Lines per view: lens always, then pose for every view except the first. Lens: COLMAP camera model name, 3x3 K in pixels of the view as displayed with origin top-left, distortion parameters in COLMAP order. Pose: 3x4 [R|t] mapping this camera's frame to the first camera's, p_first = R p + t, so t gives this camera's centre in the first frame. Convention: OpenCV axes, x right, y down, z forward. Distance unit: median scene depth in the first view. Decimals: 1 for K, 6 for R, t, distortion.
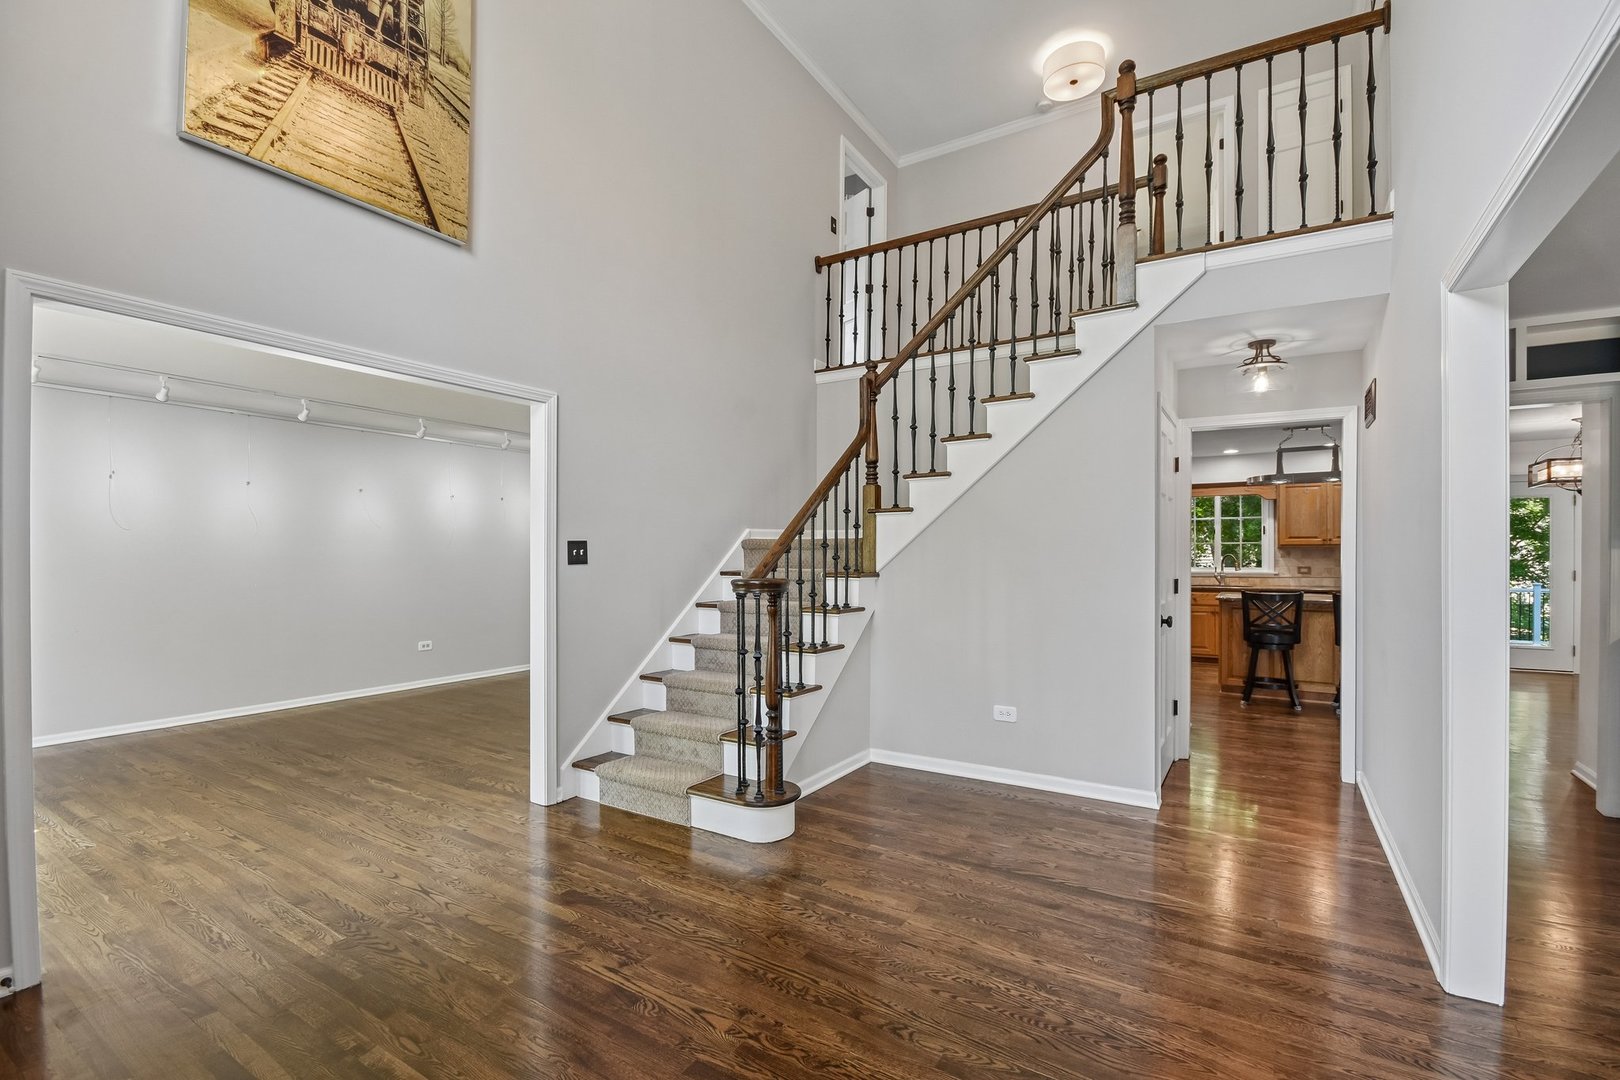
lens RADIAL K [[734.6, 0, 819.0], [0, 734.6, 559.0], [0, 0, 1]] dist [-0.001260, -0.000157]
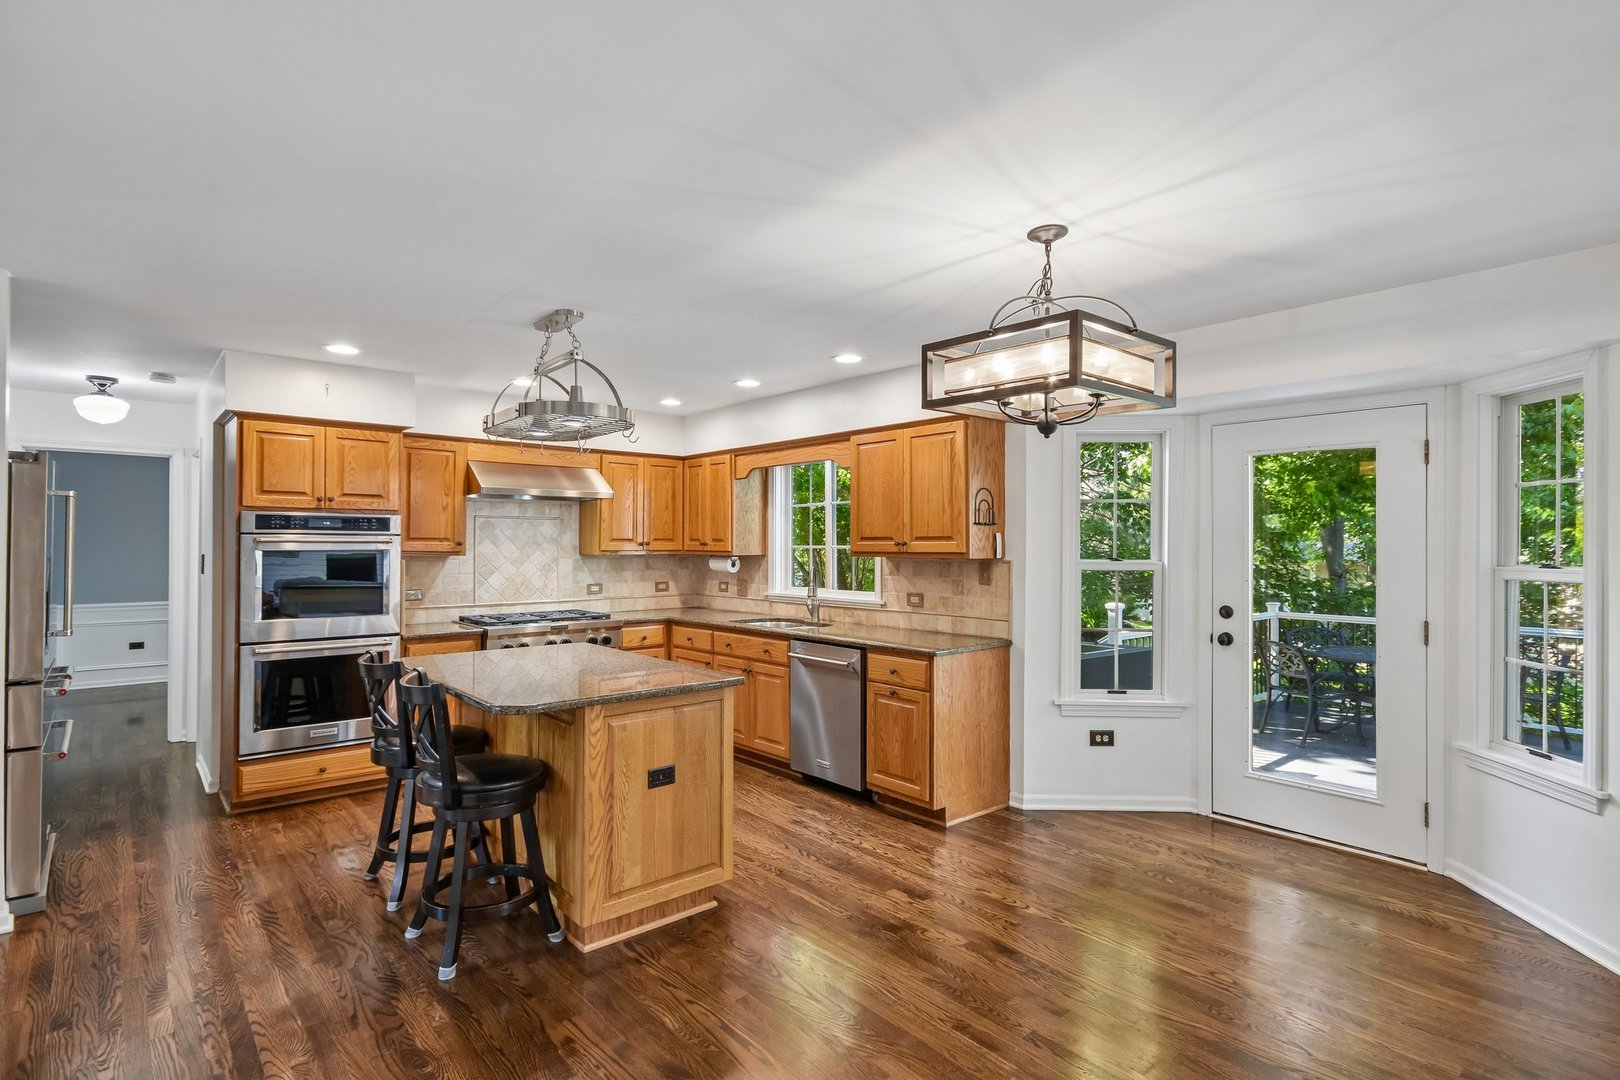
lens RADIAL K [[812.0, 0, 810.0], [0, 812.0, 540.0], [0, 0, 1]] dist [0.001567, 0.000193]
pose [[0.949837, 0.002326, -0.312736, 0.773508], [-0.005961, 0.999925, -0.010670, -0.021179], [0.312688, 0.011999, 0.949780, 0.415364]]
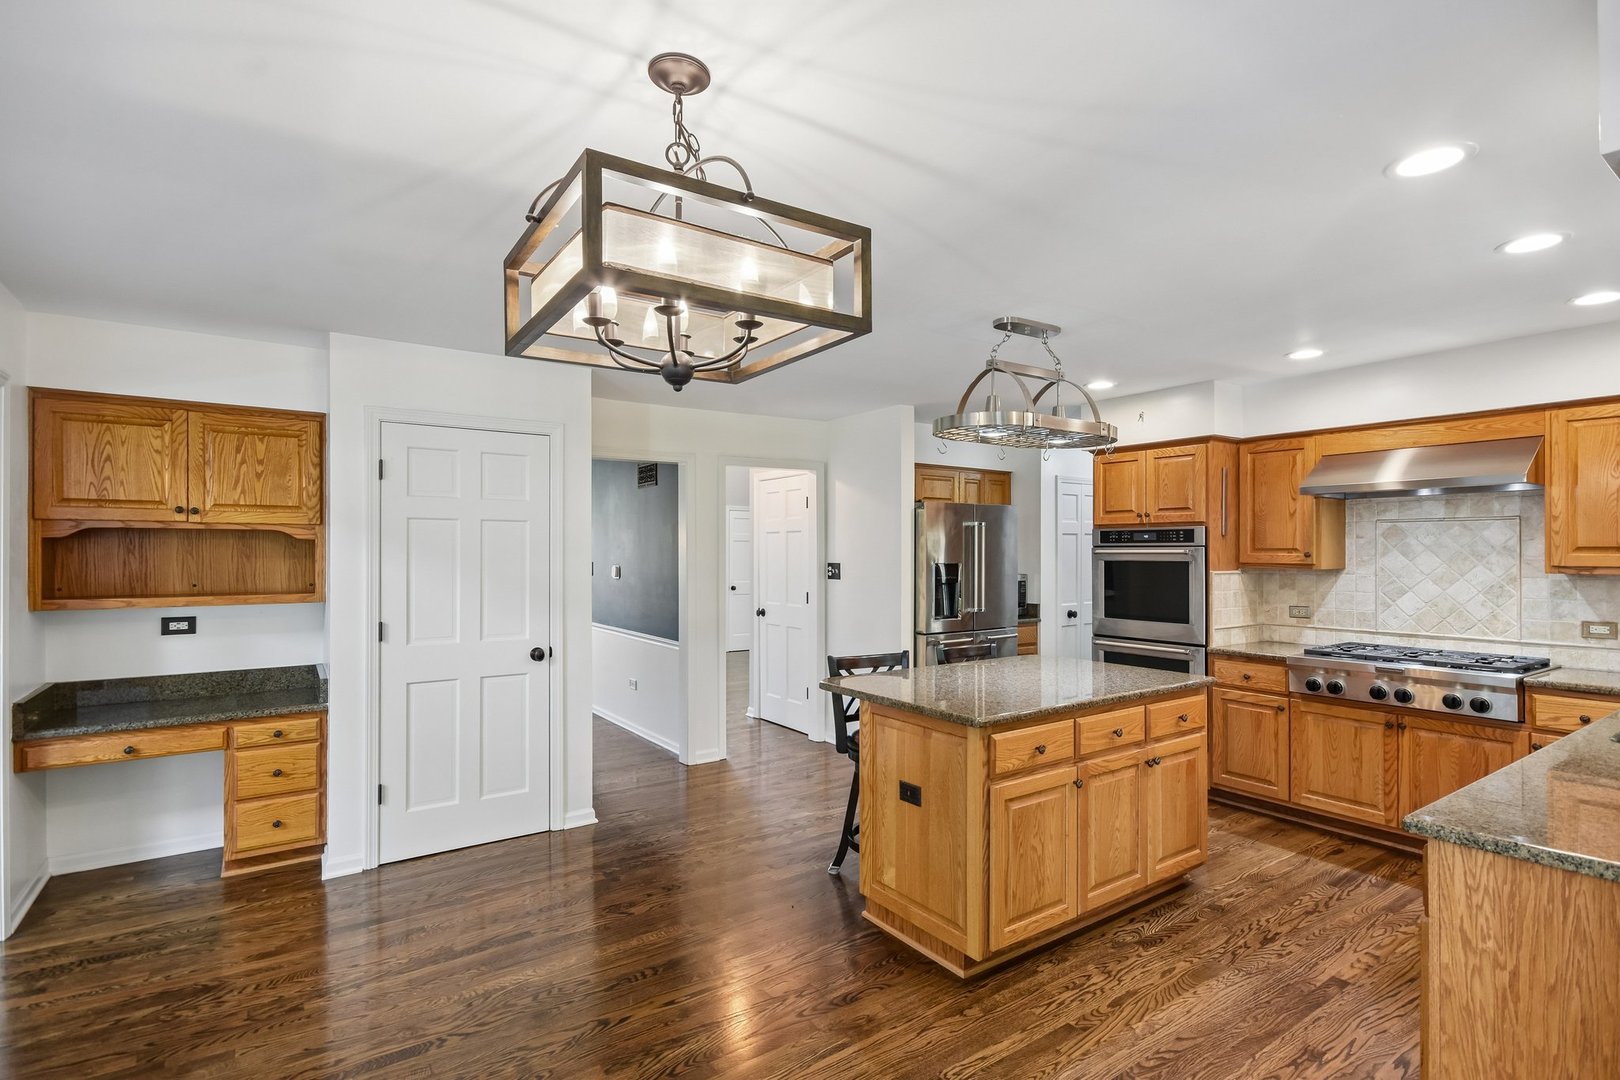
lens RADIAL K [[776.8, 0, 827.6], [0, 776.8, 551.5], [0, 0, 1]] dist [0.014106, 0.000111]
pose [[-0.396392, -0.000925, -0.918081, 0.922788], [-0.006722, 0.999976, 0.001895, -0.024549], [0.918057, 0.006922, -0.396389, 0.841311]]
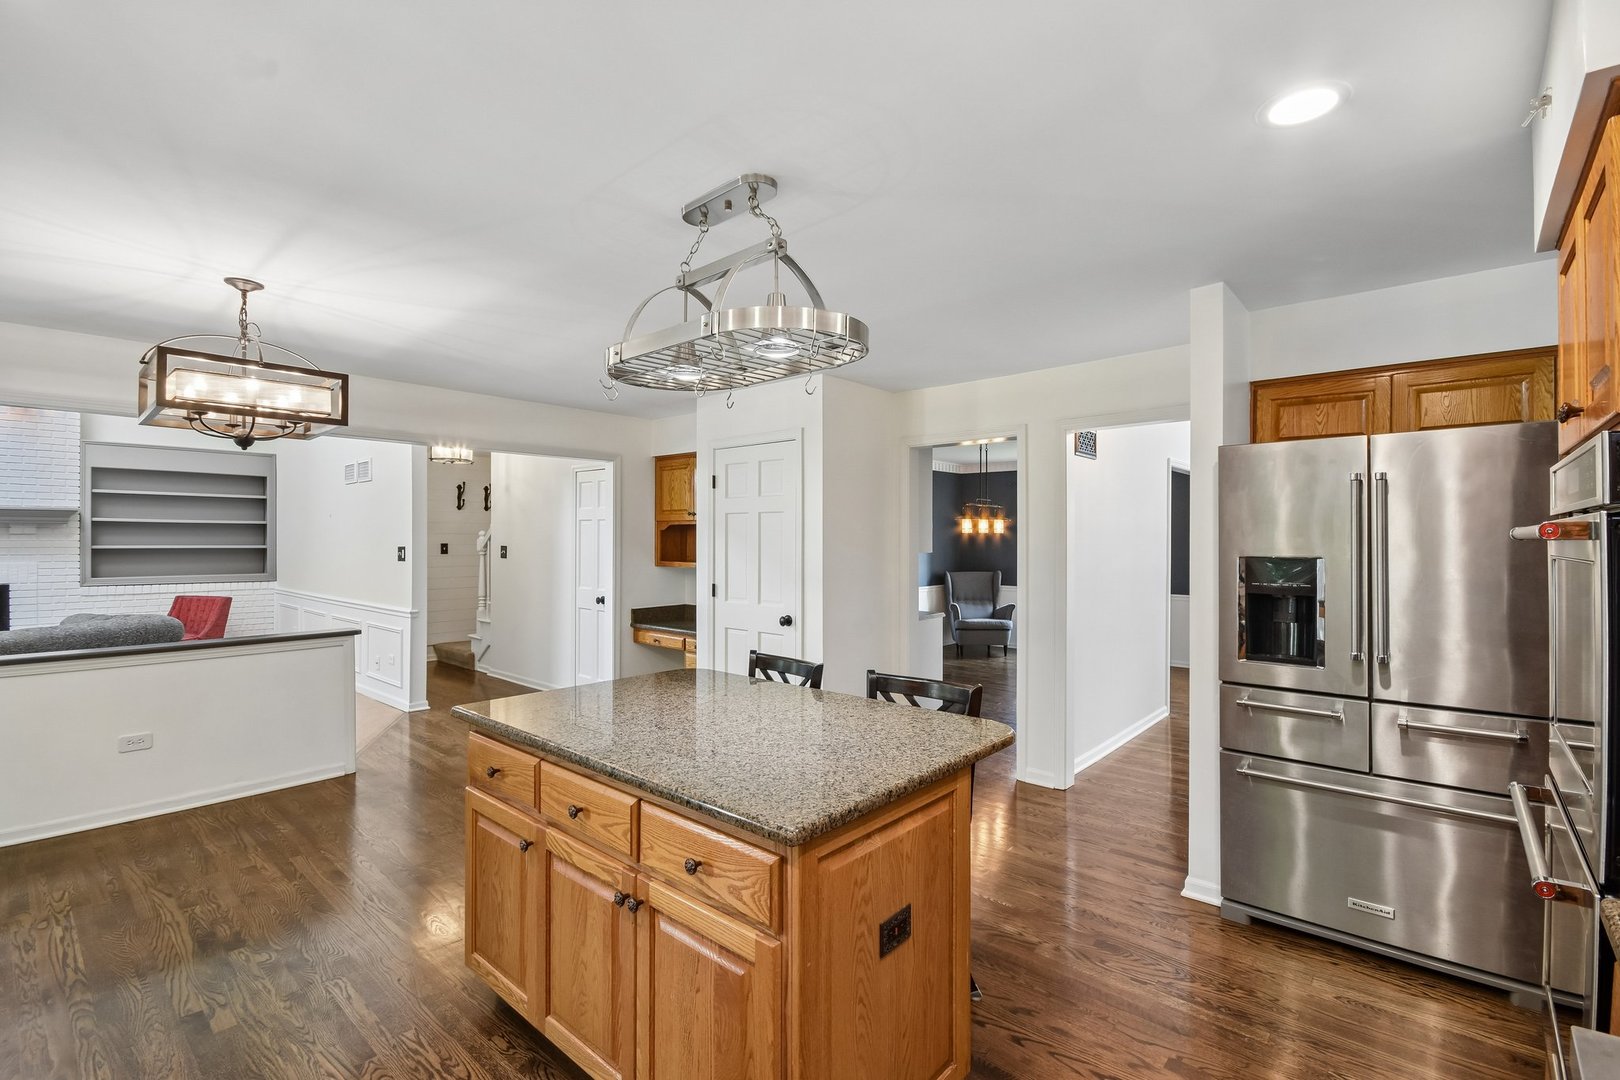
lens RADIAL K [[719.3, 0, 824.3], [0, 719.3, 537.9], [0, 0, 1]] dist [0.001179, -0.009415]
pose [[-0.986774, -0.001952, 0.162089, 0.436256], [-0.000966, 0.999981, 0.006159, -0.025088], [-0.162098, 0.005921, -0.986757, 1.011370]]
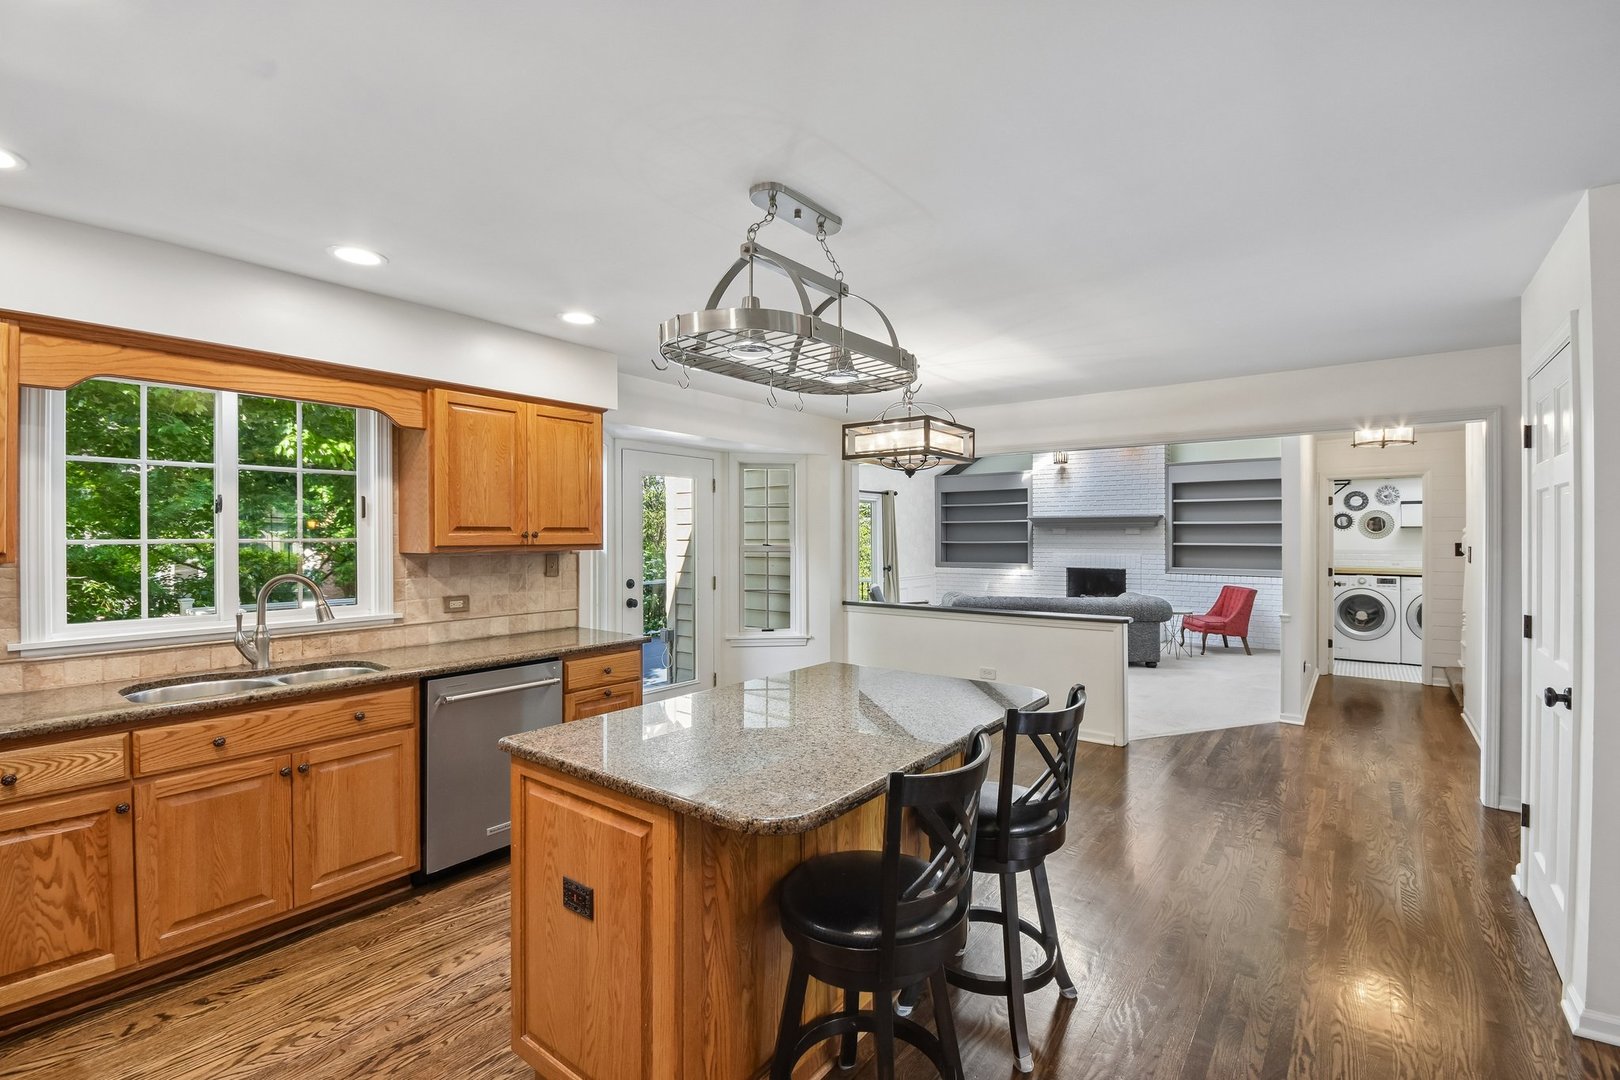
lens RADIAL K [[719.3, 0, 824.3], [0, 719.3, 537.9], [0, 0, 1]] dist [0.001179, -0.009415]
pose [[0.098337, -0.000848, 0.995153, 0.260391], [0.007638, 0.999971, 0.000098, -0.021971], [-0.995124, 0.007591, 0.098341, 0.742767]]
